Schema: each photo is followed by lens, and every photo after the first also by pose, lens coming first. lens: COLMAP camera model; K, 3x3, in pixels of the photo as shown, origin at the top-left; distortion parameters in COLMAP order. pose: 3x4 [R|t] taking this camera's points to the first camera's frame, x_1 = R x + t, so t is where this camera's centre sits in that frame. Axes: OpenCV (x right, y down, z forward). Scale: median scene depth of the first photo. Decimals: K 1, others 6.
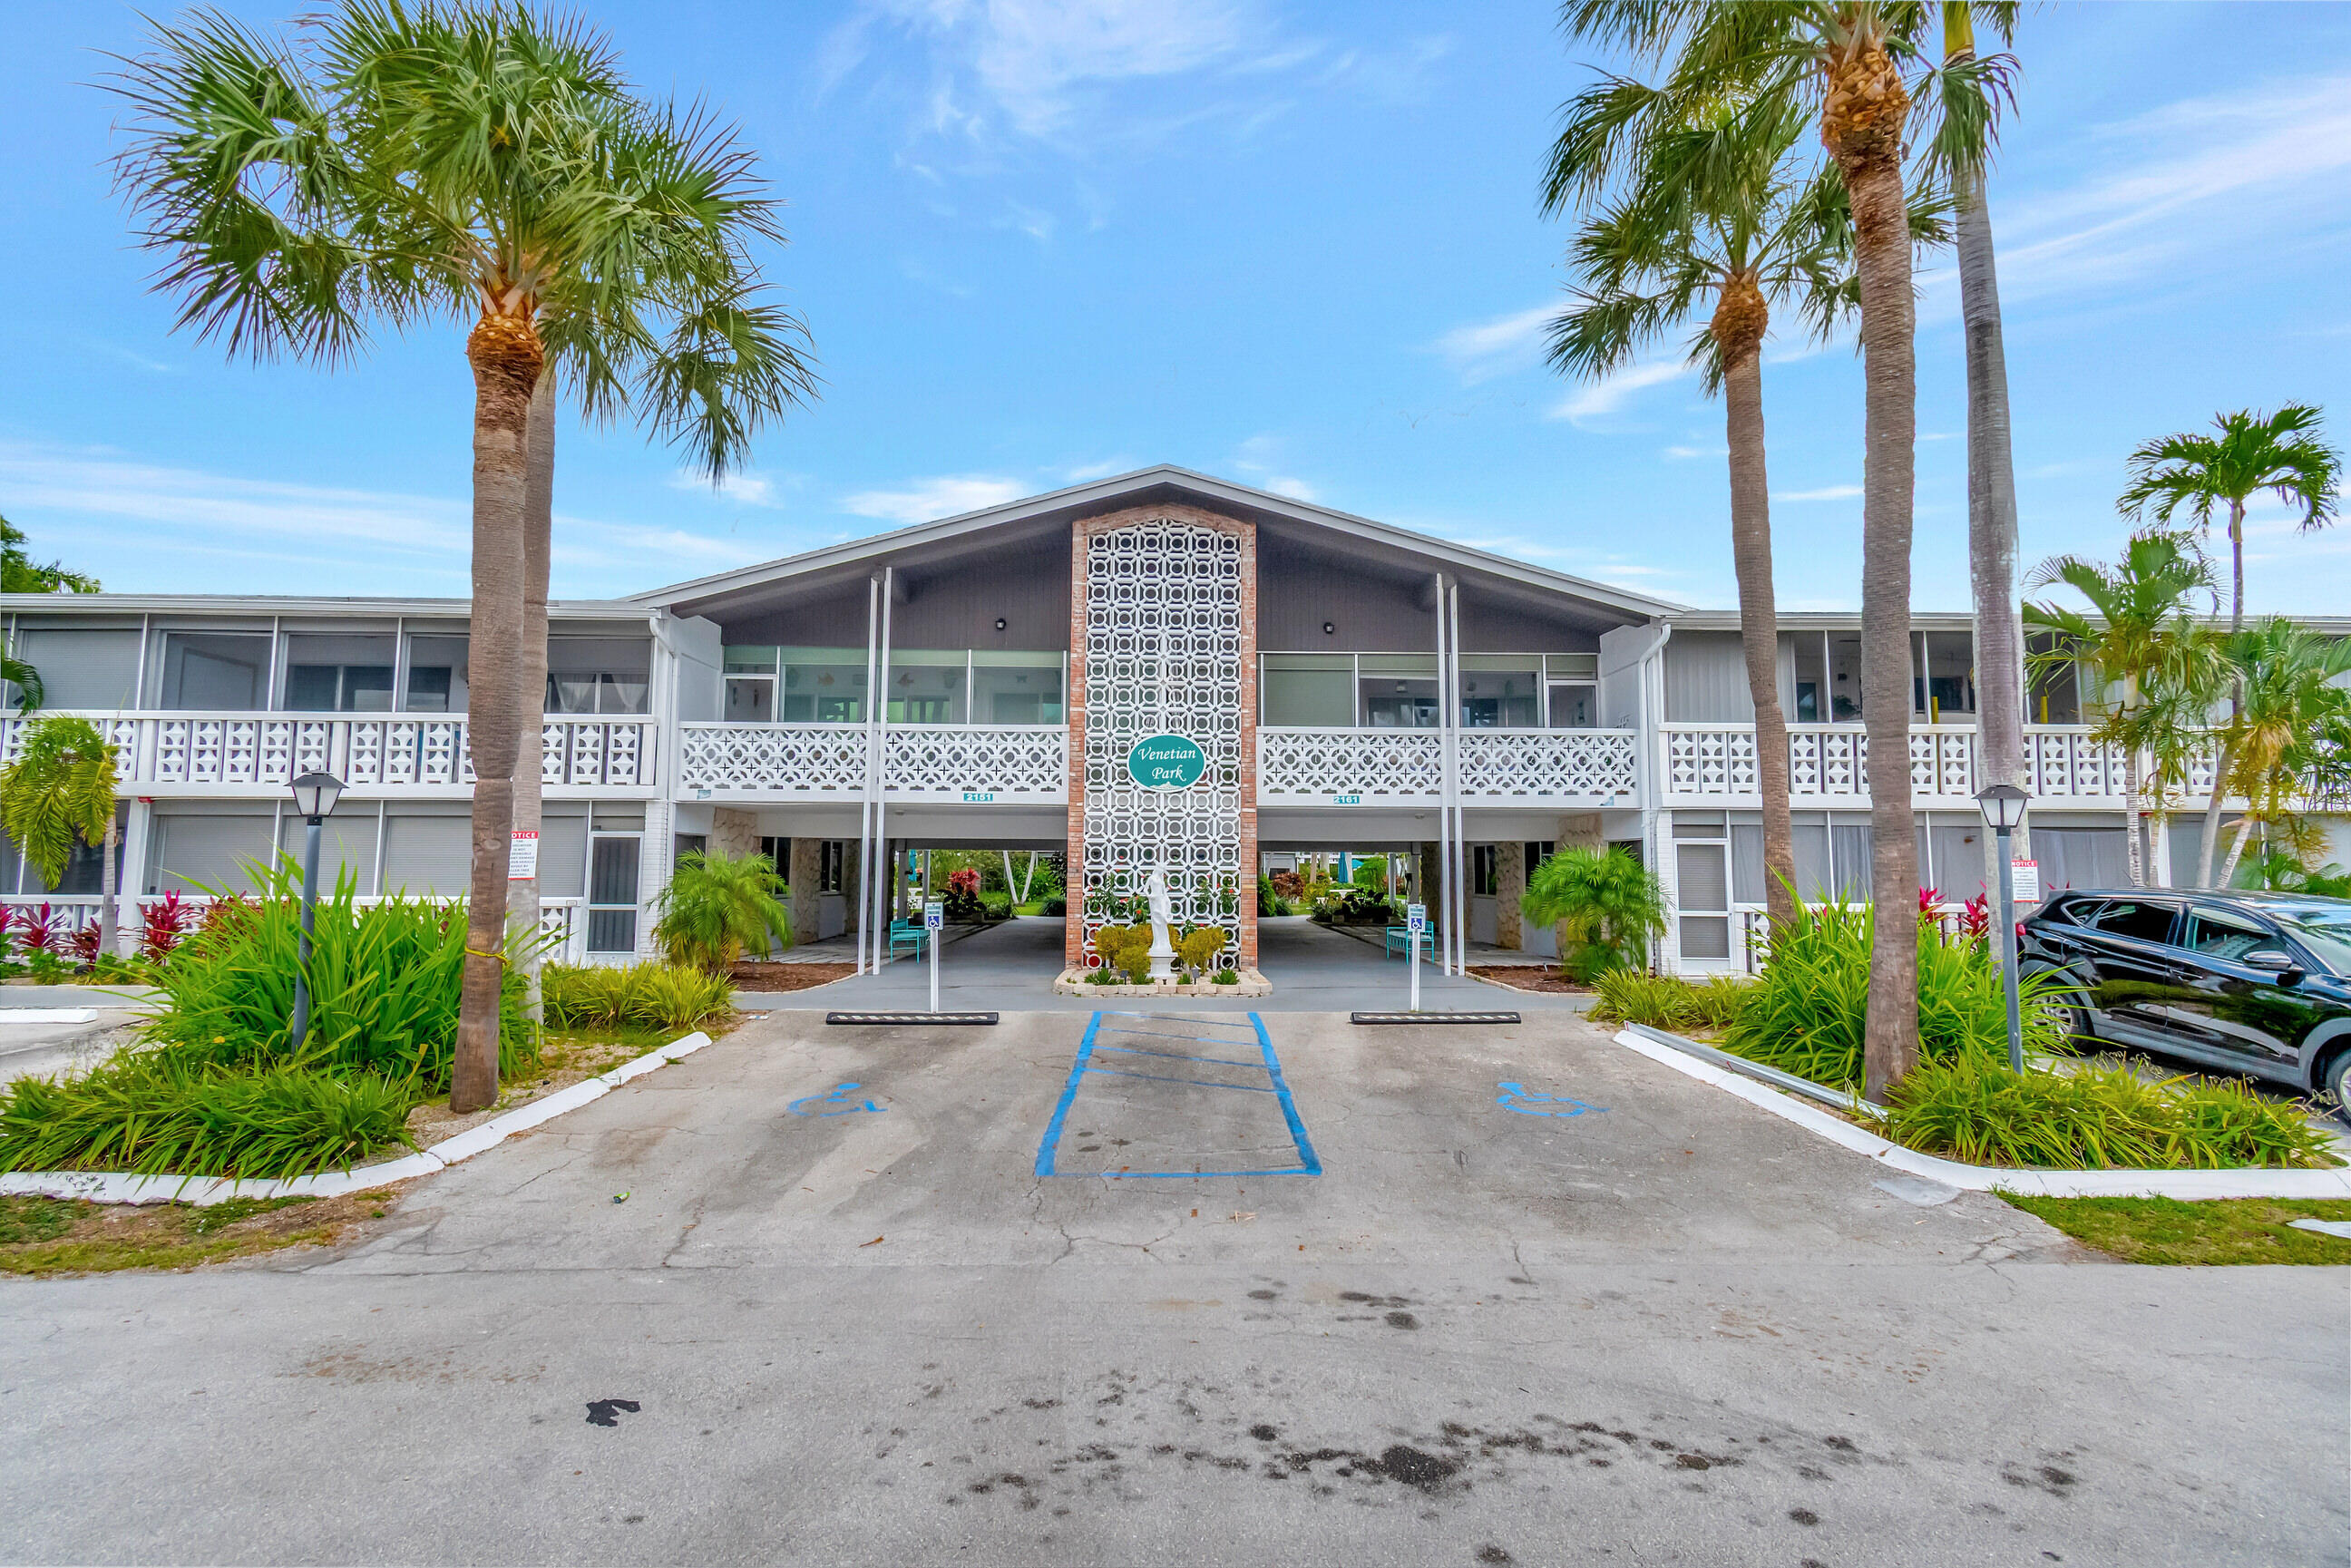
lens RADIAL K [[1051.3, 0, 1173.8], [0, 1051.3, 782.6], [0, 0, 1]] dist [0.000609, 0.000017]
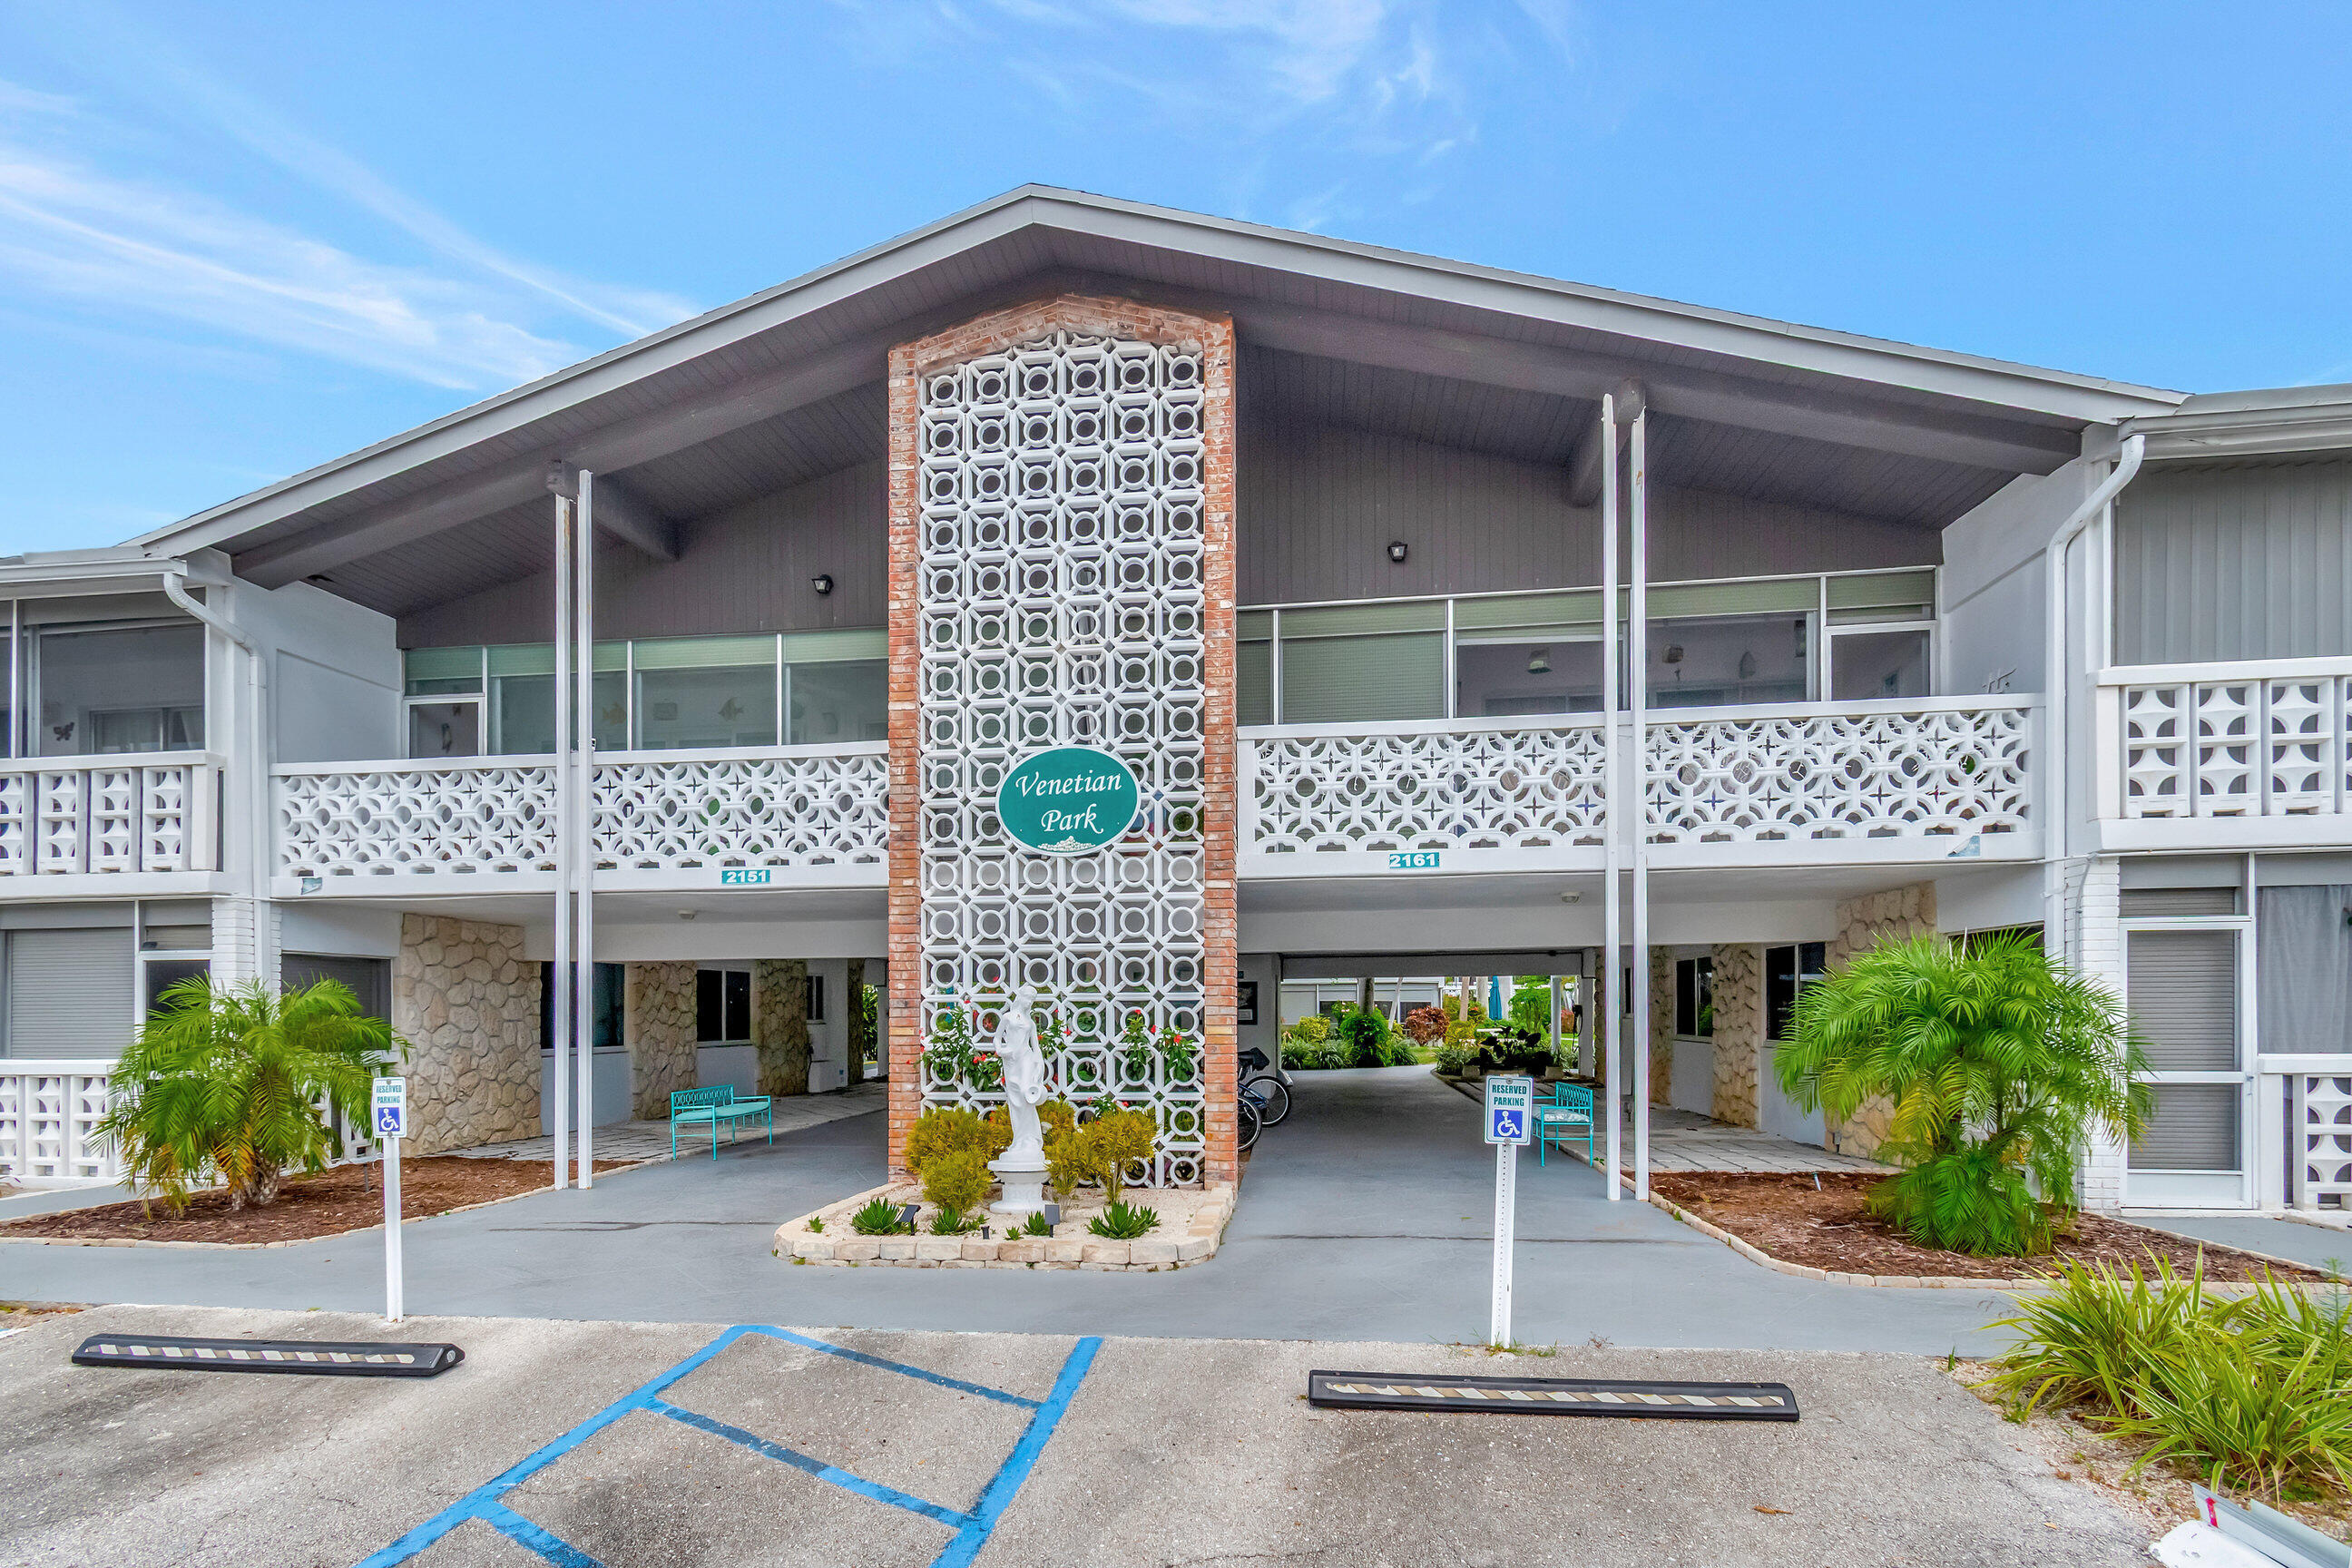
lens RADIAL K [[1119.7, 0, 1180.6], [0, 1119.7, 1026.5], [0, 0, 1]] dist [0.001175, -0.000546]
pose [[0.989701, -0.010991, -0.142728, 0.127675], [0.024974, 0.995015, 0.096550, 0.041141], [0.140955, -0.099120, 0.985042, 0.431698]]
